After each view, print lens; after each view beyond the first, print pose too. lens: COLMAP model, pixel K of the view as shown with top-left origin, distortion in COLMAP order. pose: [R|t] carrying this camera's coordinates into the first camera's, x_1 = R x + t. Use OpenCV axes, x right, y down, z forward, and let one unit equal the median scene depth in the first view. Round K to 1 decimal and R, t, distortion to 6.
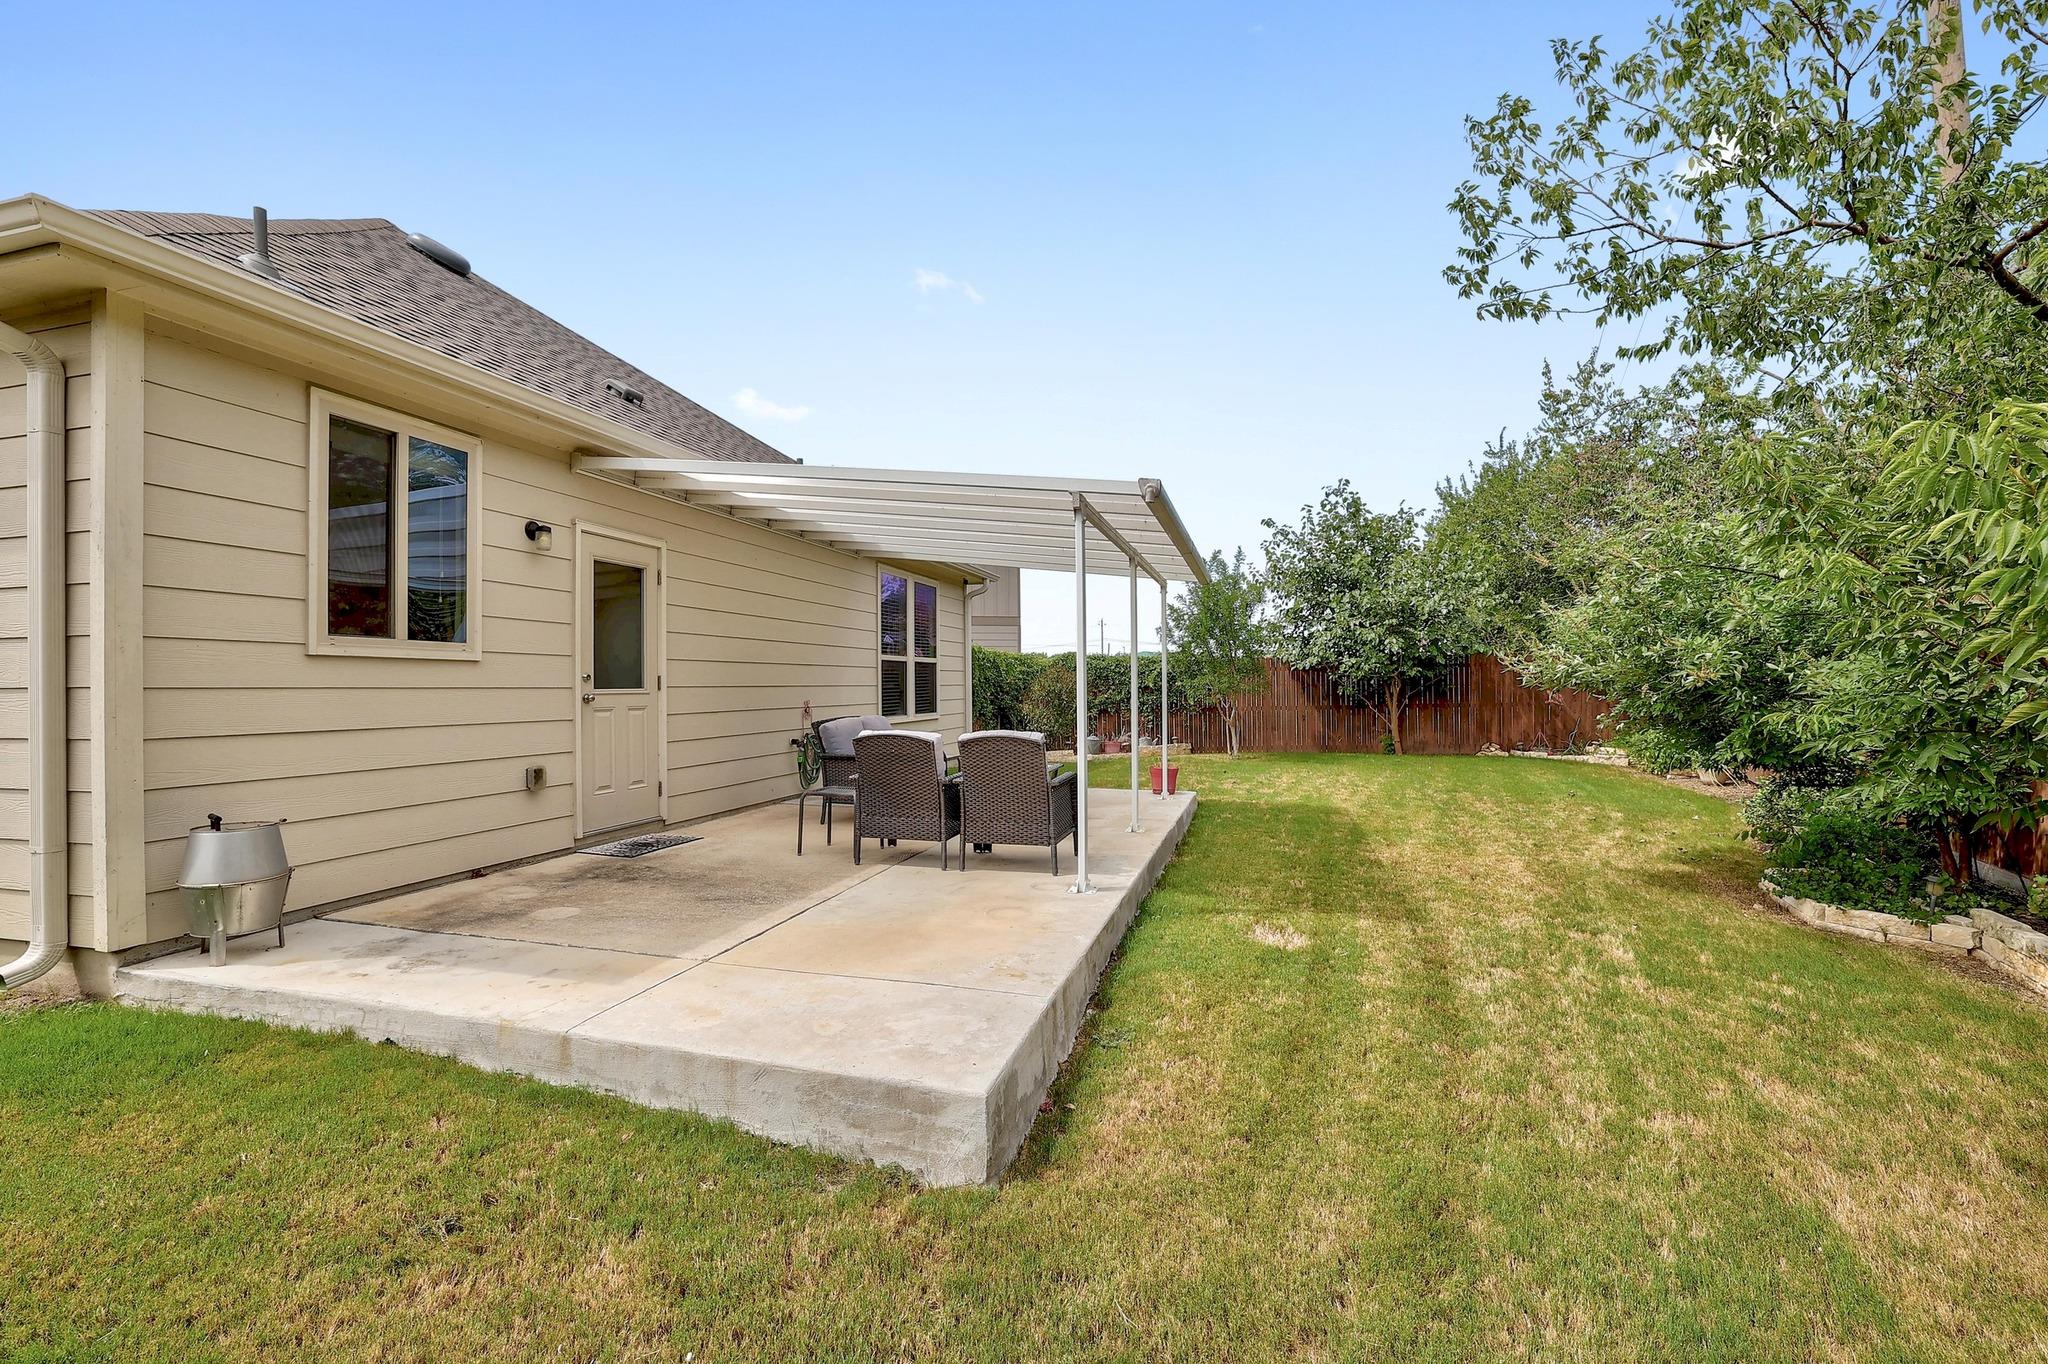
lens RADIAL K [[884.1, 0, 1024.0], [0, 884.1, 682.0], [0, 0, 1]] dist [-0.035571, 0.008957]
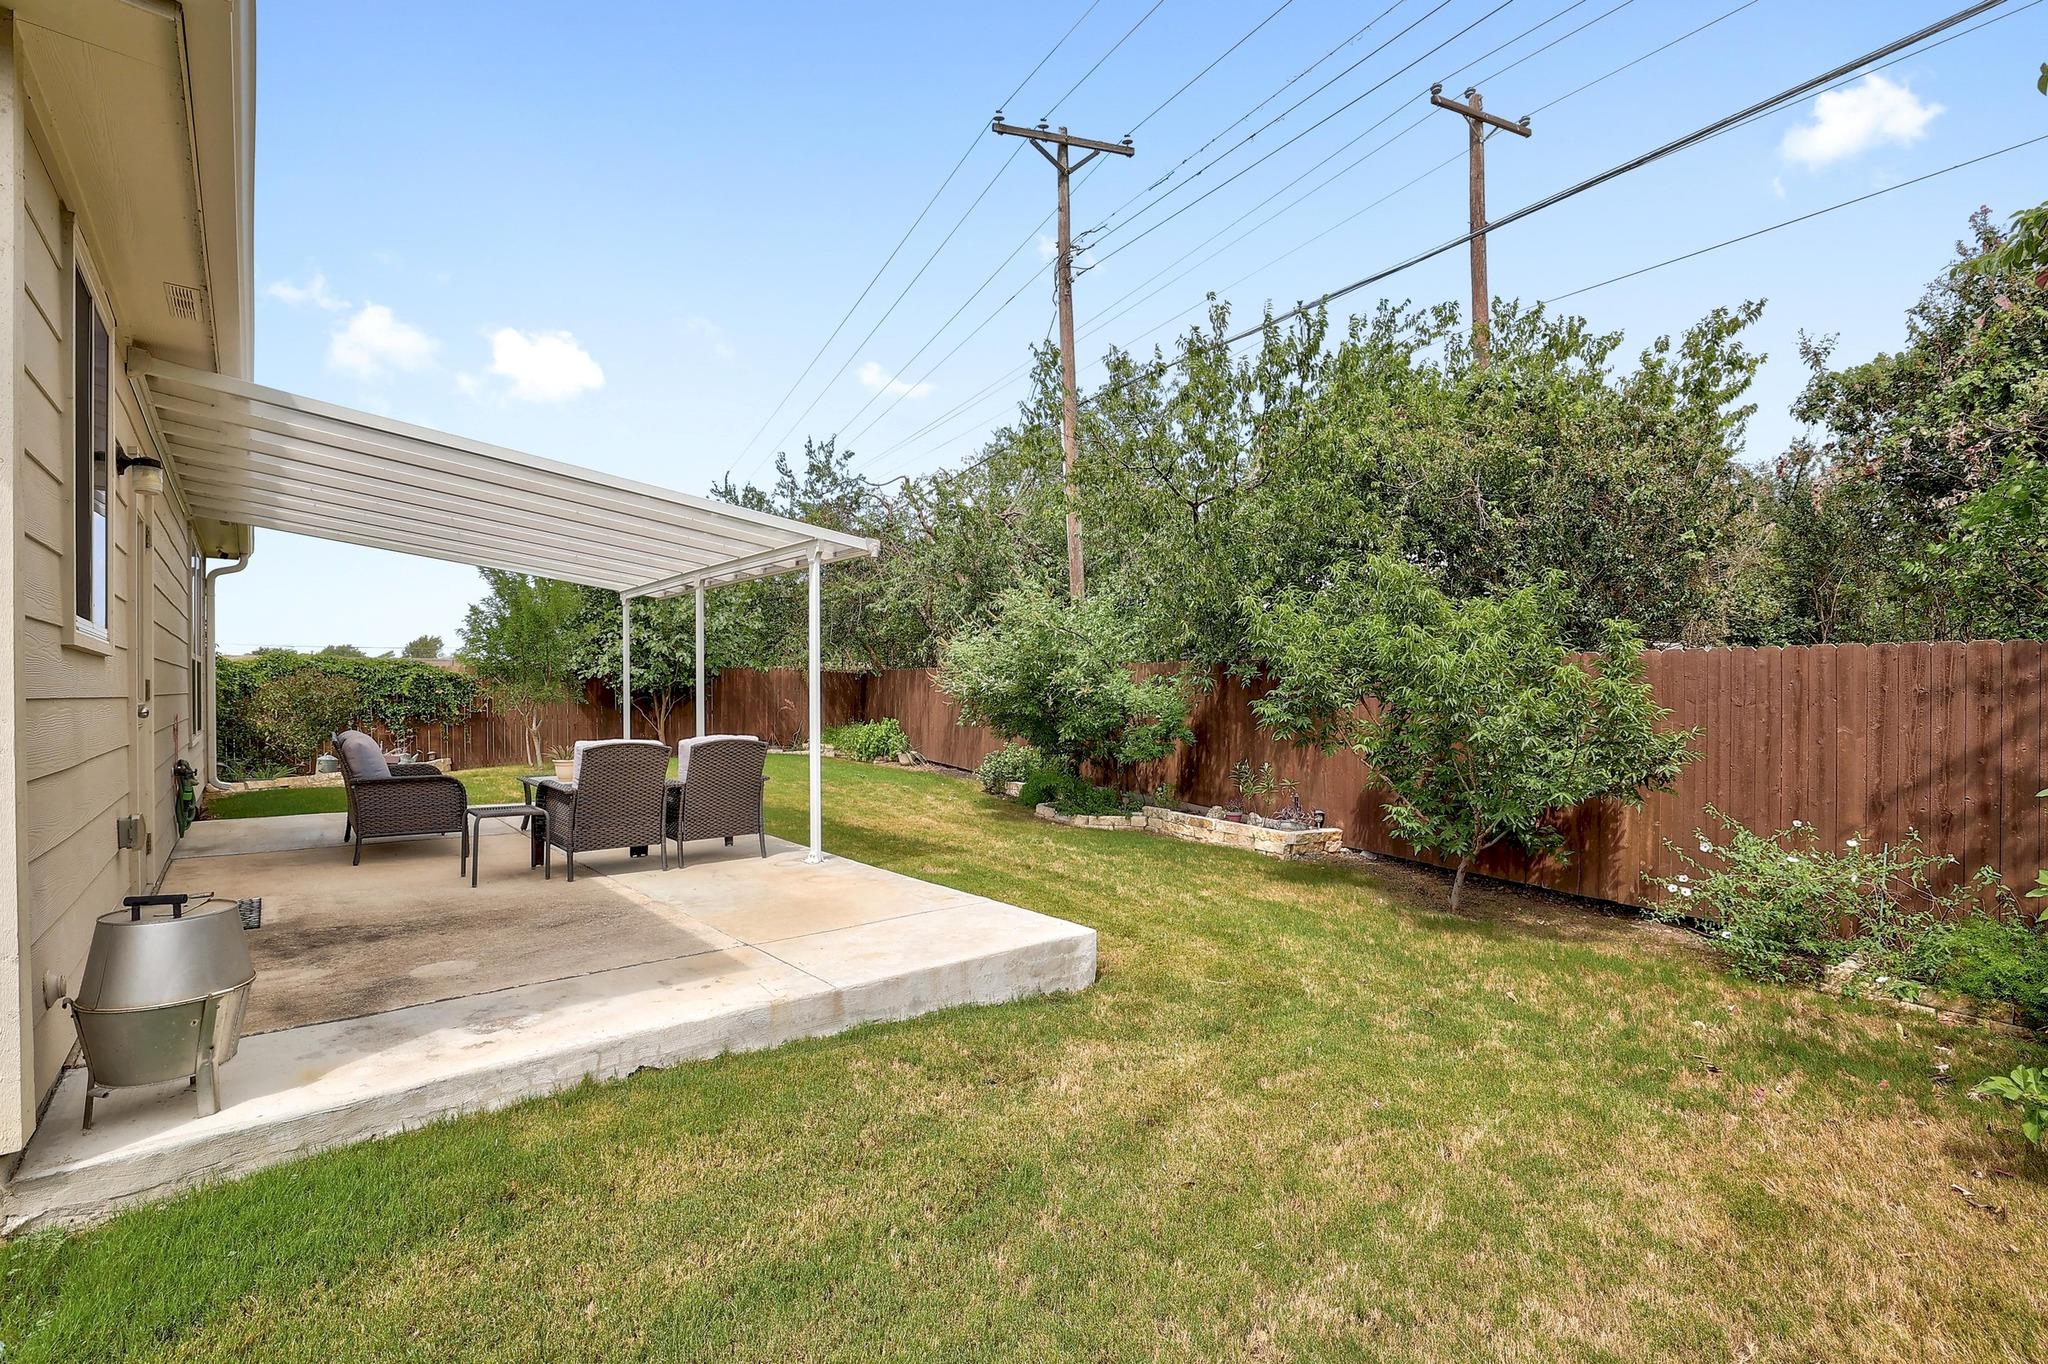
lens RADIAL K [[902.2, 0, 1024.0], [0, 902.2, 682.0], [0, 0, 1]] dist [-0.002074, -0.000168]
pose [[0.555872, 0.012339, 0.831176, -1.124389], [-0.004933, 0.999921, -0.011545, 0.001119], [-0.831253, 0.002317, 0.555889, 0.088943]]
